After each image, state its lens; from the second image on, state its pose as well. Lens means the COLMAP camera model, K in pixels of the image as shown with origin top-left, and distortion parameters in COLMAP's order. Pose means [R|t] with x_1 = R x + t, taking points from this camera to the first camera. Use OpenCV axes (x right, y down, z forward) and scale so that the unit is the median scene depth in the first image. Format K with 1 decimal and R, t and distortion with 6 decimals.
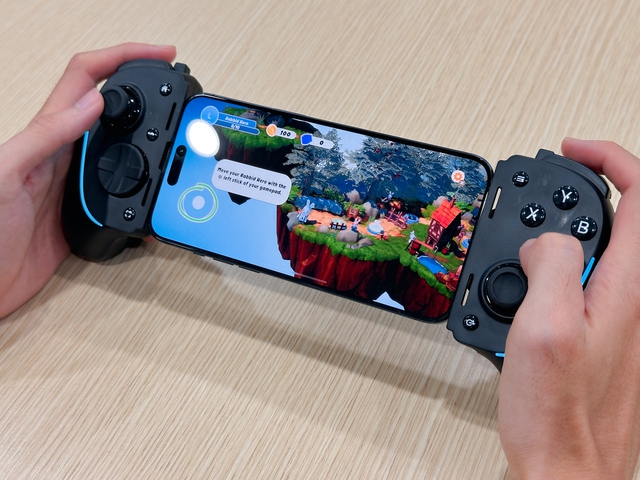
lens RADIAL K [[938.0, 0, 320.0], [0, 938.0, 240.0], [0, 0, 1]] dist [0.138783, -0.121326]
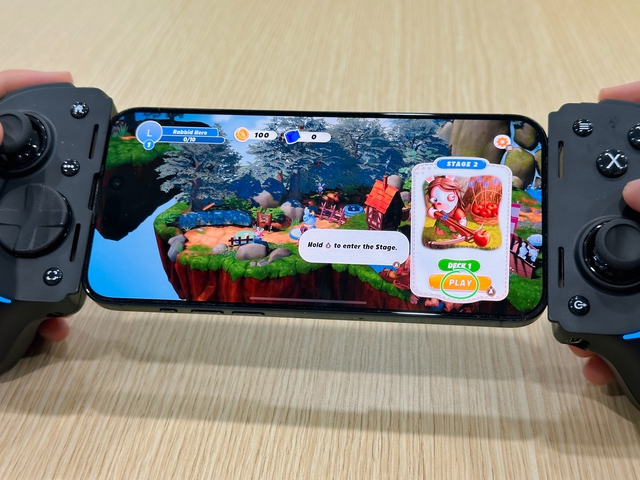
lens RADIAL K [[938.0, 0, 320.0], [0, 938.0, 240.0], [0, 0, 1]] dist [0.138783, -0.121326]
pose [[0.939864, -0.110042, 0.323337, -0.231234], [0.192232, 0.952930, -0.234461, 0.146722], [-0.282317, 0.282517, 0.916778, 0.276962]]
